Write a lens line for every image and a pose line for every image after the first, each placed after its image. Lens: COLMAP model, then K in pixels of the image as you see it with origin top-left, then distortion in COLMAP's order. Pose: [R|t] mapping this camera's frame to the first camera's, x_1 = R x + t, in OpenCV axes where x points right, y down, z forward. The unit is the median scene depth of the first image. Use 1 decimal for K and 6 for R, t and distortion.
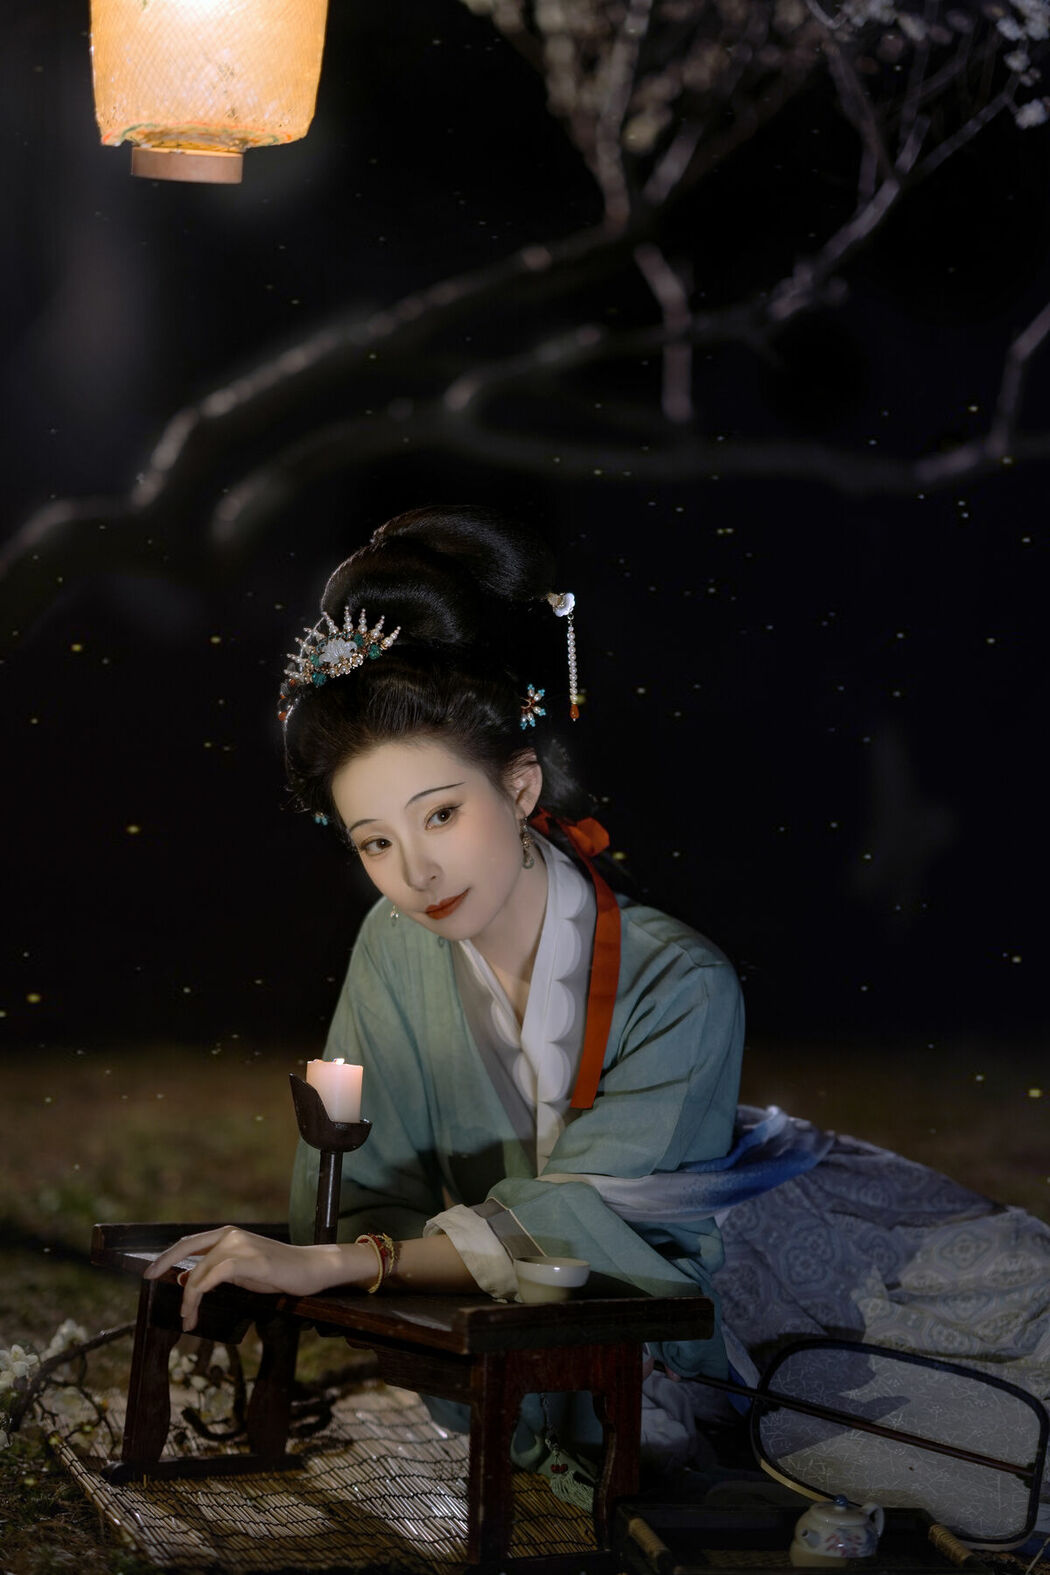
lens RADIAL K [[3801.0, 0, 525.0], [0, 3801.0, 787.5], [0, 0, 1]] dist [0.156815, -0.218804]
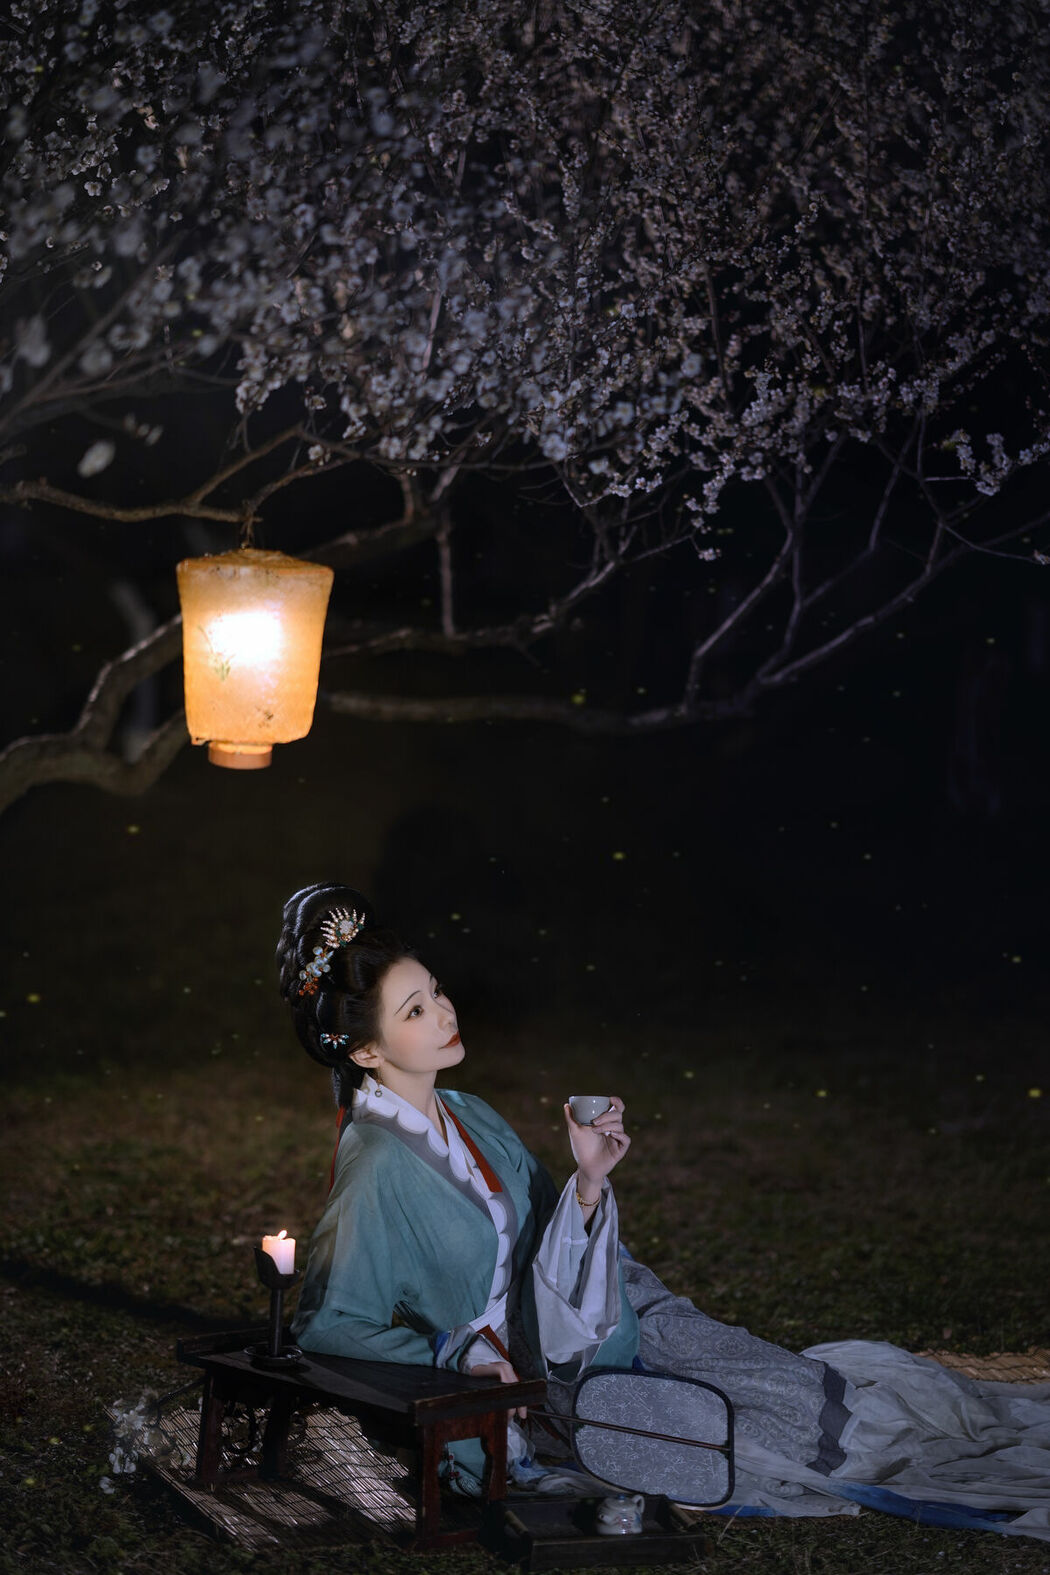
lens RADIAL K [[3801.0, 0, 525.0], [0, 3801.0, 787.5], [0, 0, 1]] dist [0.156815, -0.218804]
pose [[0.995680, -0.018659, 0.090956, -0.104808], [0.012740, 0.997790, 0.065219, -0.232490], [-0.091972, -0.063779, 0.993717, -0.670369]]
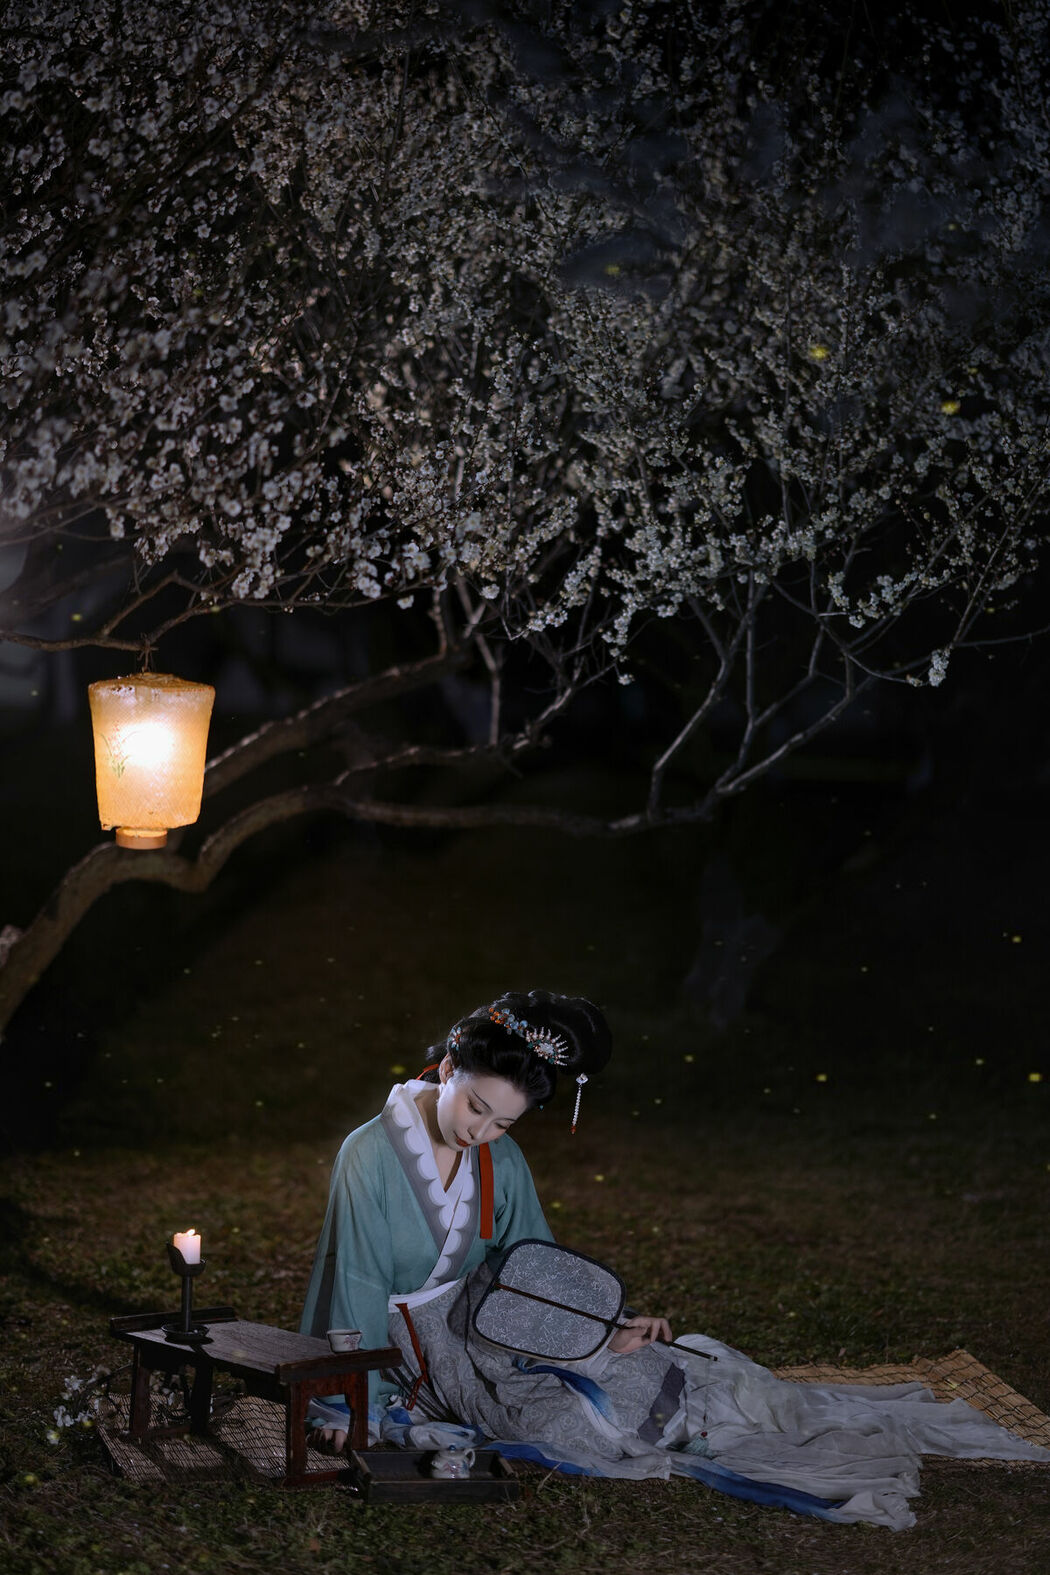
lens RADIAL K [[3801.0, 0, 525.0], [0, 3801.0, 787.5], [0, 0, 1]] dist [0.156815, -0.218804]
pose [[0.999493, -0.018944, -0.025590, 0.166102], [0.019536, 0.999543, 0.023051, -0.212106], [0.025142, -0.023539, 0.999407, -1.037969]]
